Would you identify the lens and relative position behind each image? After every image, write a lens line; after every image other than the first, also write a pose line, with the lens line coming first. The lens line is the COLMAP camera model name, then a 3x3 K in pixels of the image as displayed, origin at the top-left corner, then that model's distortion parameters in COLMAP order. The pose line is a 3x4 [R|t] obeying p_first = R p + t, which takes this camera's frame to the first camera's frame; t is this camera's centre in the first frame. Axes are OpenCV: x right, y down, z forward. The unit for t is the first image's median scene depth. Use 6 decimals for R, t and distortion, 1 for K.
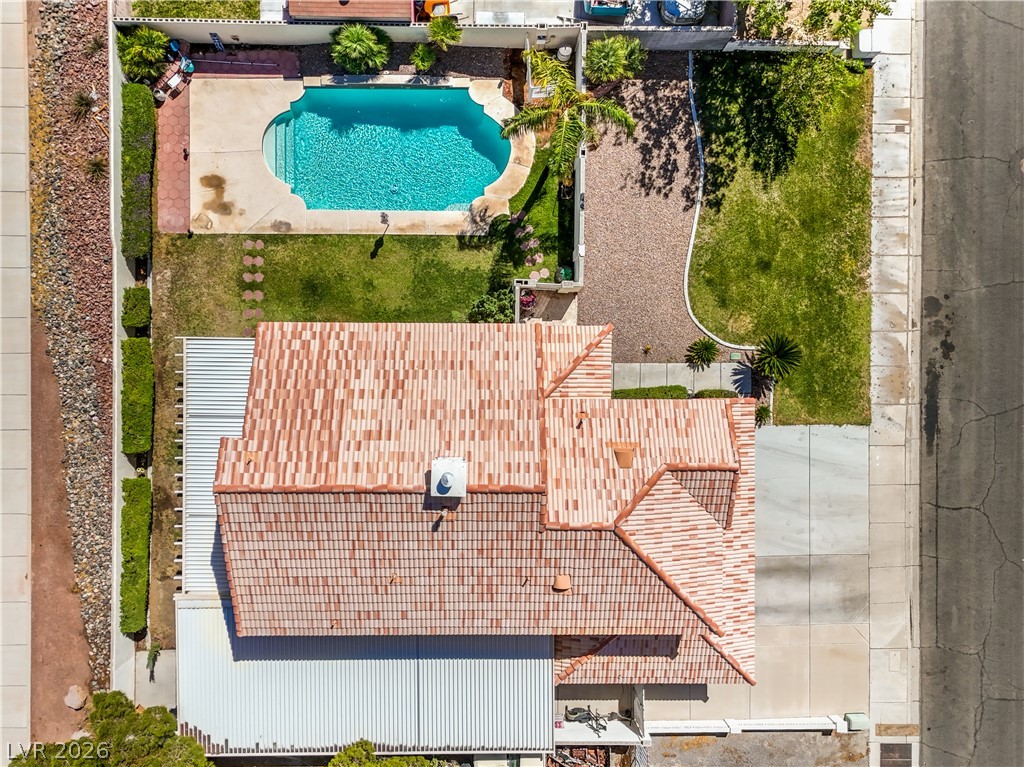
lens RADIAL K [[774.2, 0, 491.2], [0, 774.2, 381.4], [0, 0, 1]] dist [0.044164, -0.002945]
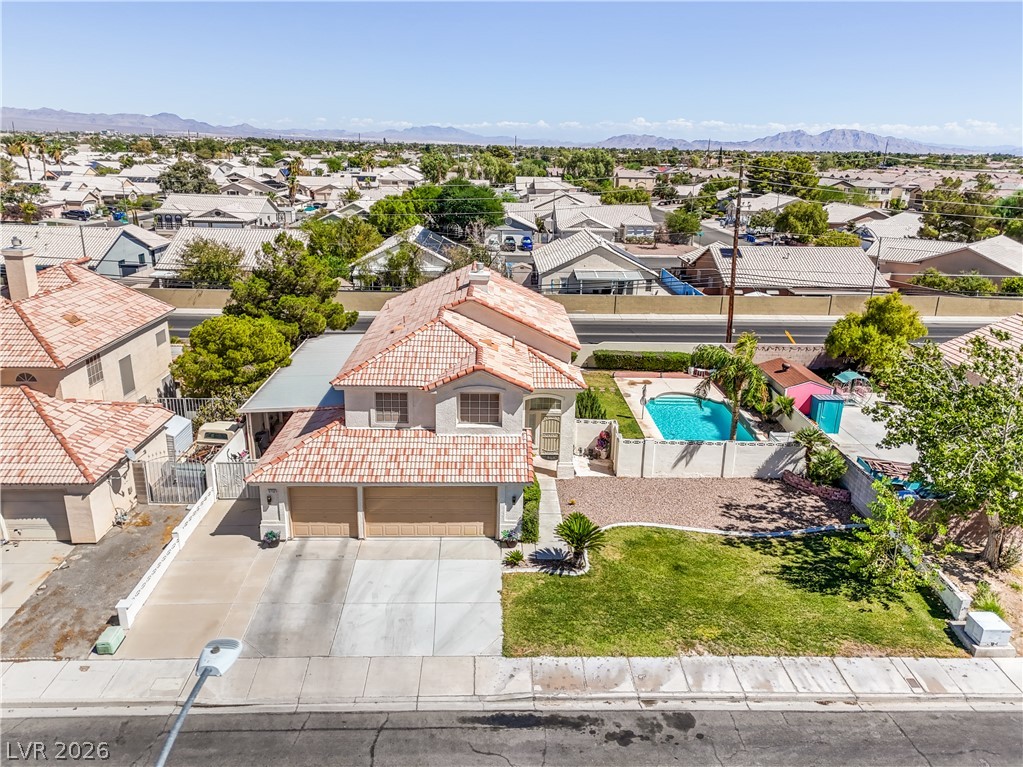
lens RADIAL K [[750.1, 0, 511.5], [0, 750.1, 383.5], [0, 0, 1]] dist [0.073187, -0.060991]
pose [[0.026413, 0.290397, -0.956542, 1.120384], [-0.999261, -0.019061, -0.033379, 0.078144], [-0.027926, 0.956716, 0.289679, 0.549637]]
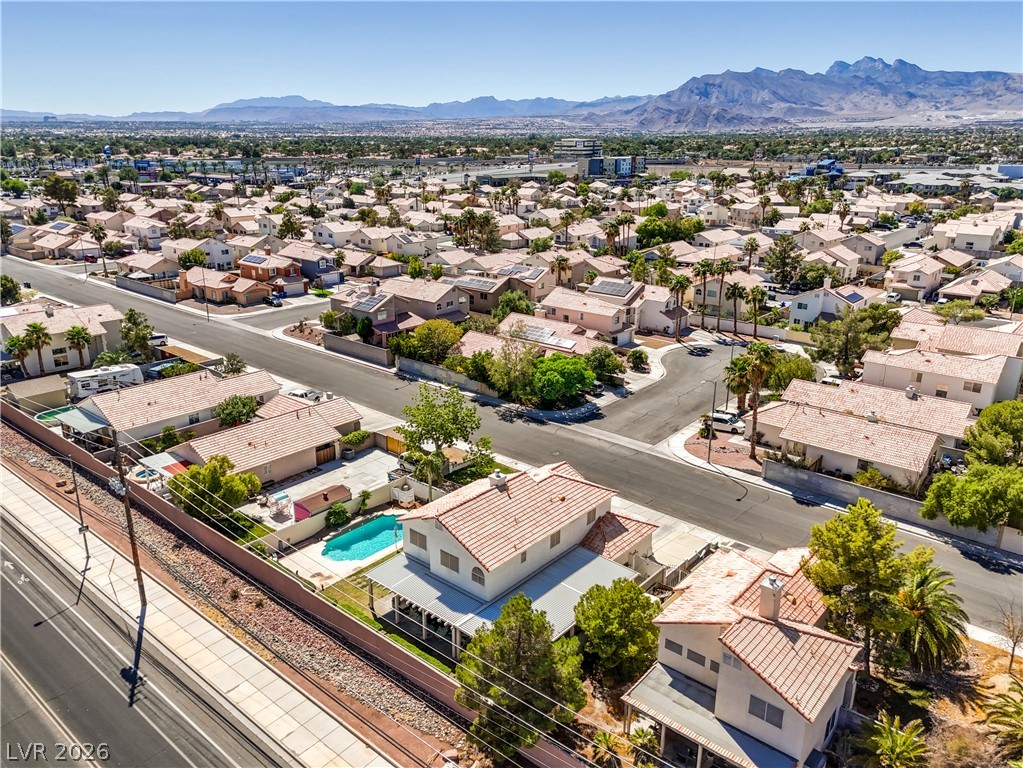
lens RADIAL K [[750.1, 0, 511.5], [0, 750.1, 384.0], [0, 0, 1]] dist [0.073187, -0.060991]
pose [[0.647731, -0.247930, 0.720399, -1.293544], [0.761822, 0.200281, -0.616048, 1.213699], [0.008455, 0.947849, 0.318607, -0.081444]]
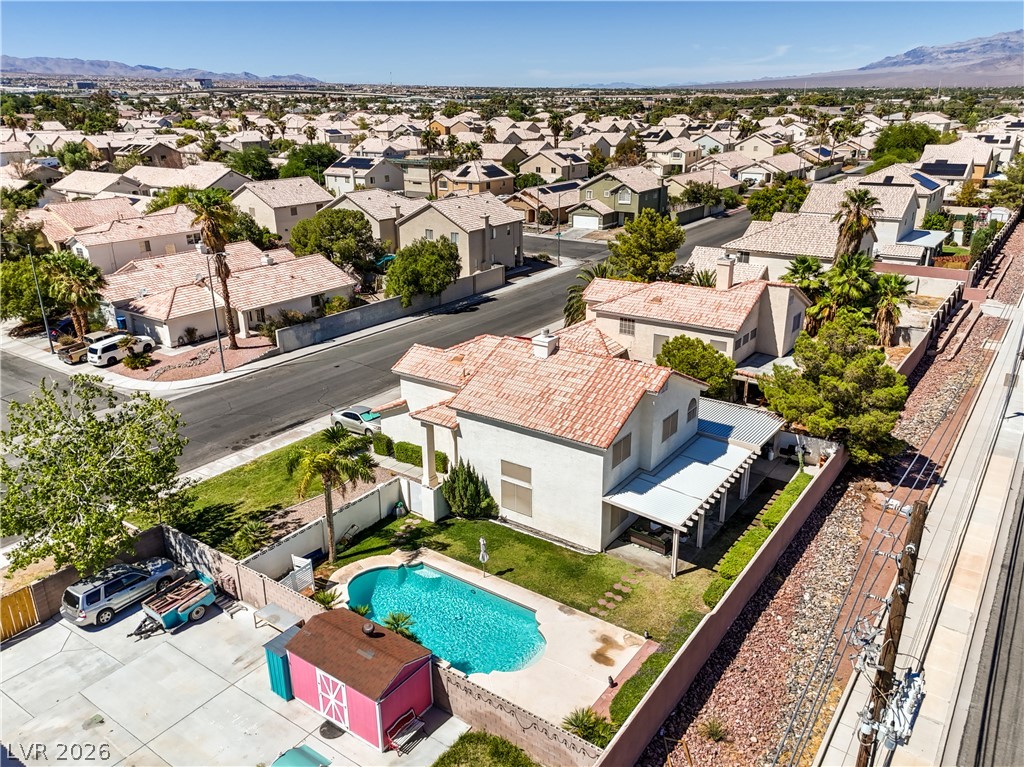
lens RADIAL K [[774.2, 0, 512.0], [0, 774.2, 383.5], [0, 0, 1]] dist [0.075783, -0.069853]
pose [[-0.815321, -0.207058, 0.540721, -0.705076], [0.579009, -0.292385, 0.761091, -0.939877], [0.000508, 0.933616, 0.358276, 0.334792]]
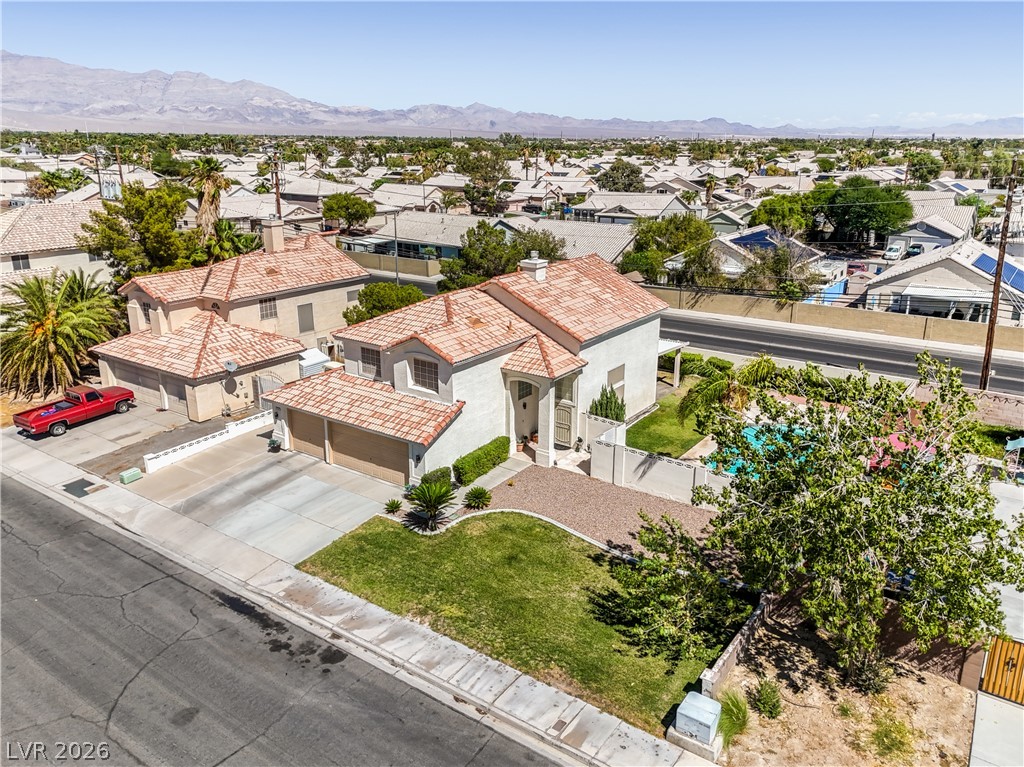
lens RADIAL K [[766.5, 0, 514.0], [0, 766.5, 371.5], [0, 0, 1]] dist [0.076220, -0.070185]
pose [[-0.581148, 0.221665, -0.783027, 0.994679], [-0.813645, -0.176878, 0.553801, -0.603789], [-0.015742, 0.958947, 0.283149, 0.544560]]
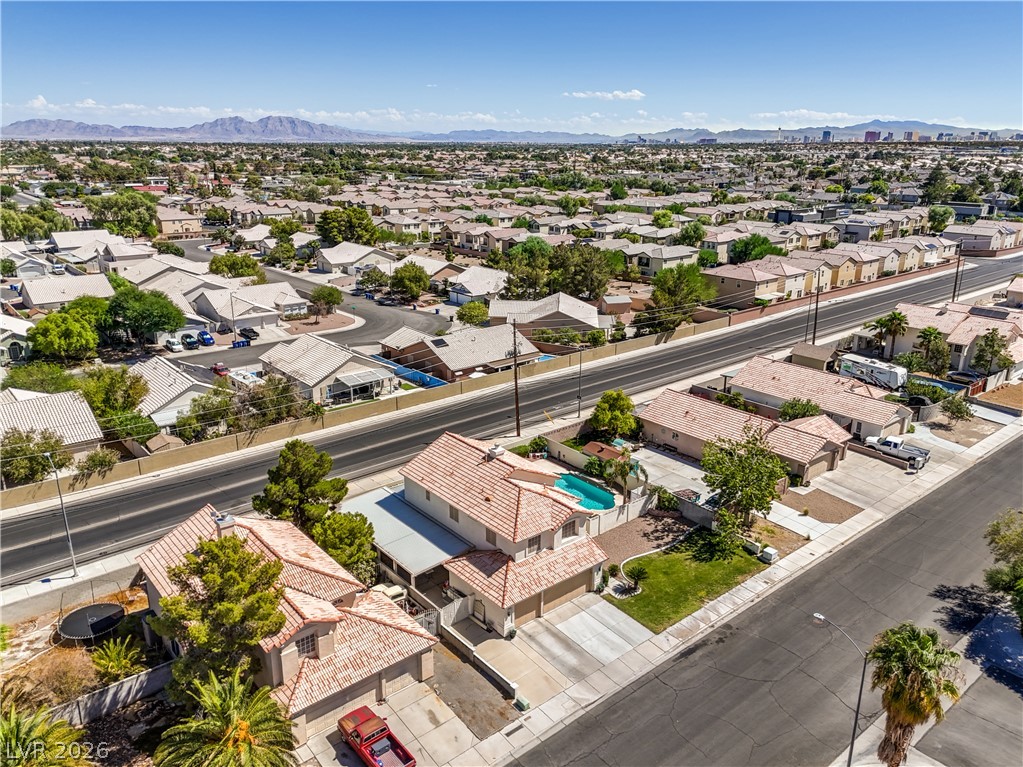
lens RADIAL K [[765.8, 0, 513.5], [0, 765.8, 371.5], [0, 0, 1]] dist [0.076220, -0.070185]
pose [[0.641492, 0.212484, -0.737115, 1.449892], [-0.767128, 0.175462, -0.617032, 1.282789], [-0.001773, 0.961282, 0.275560, -0.039420]]
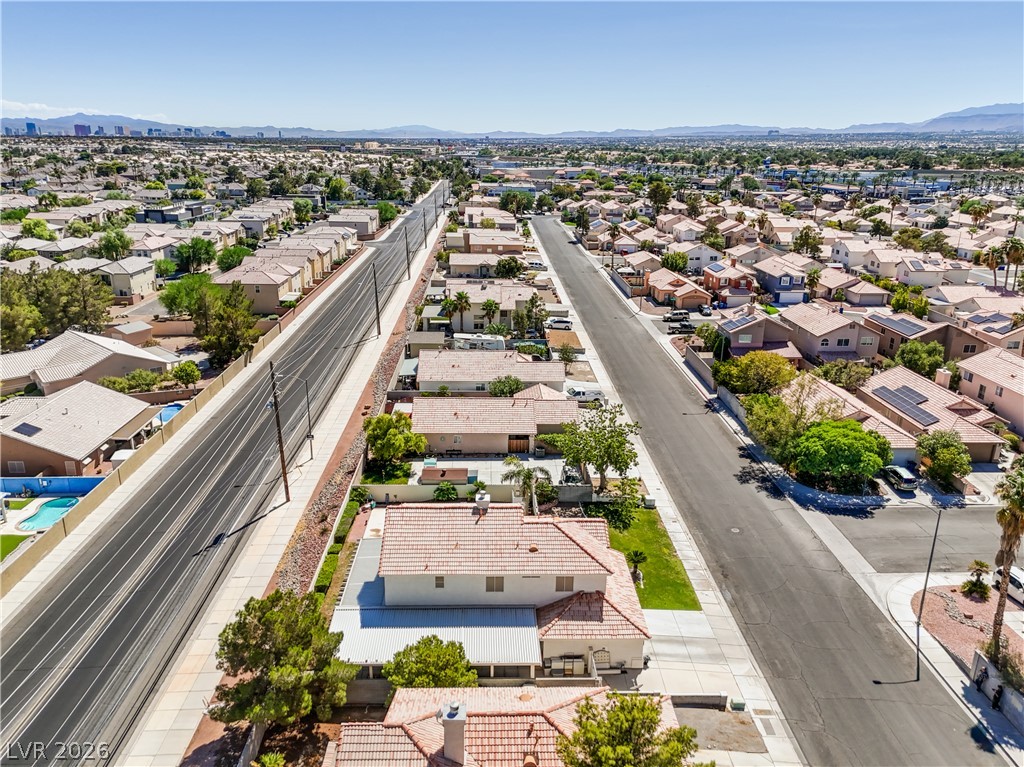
lens RADIAL K [[750.9, 0, 512.0], [0, 750.9, 383.5], [0, 0, 1]] dist [0.073187, -0.060991]
pose [[0.999522, -0.011396, 0.028747, -0.020016], [0.030844, 0.300495, -0.953285, 1.692136], [0.002225, 0.953715, 0.300703, -0.062474]]
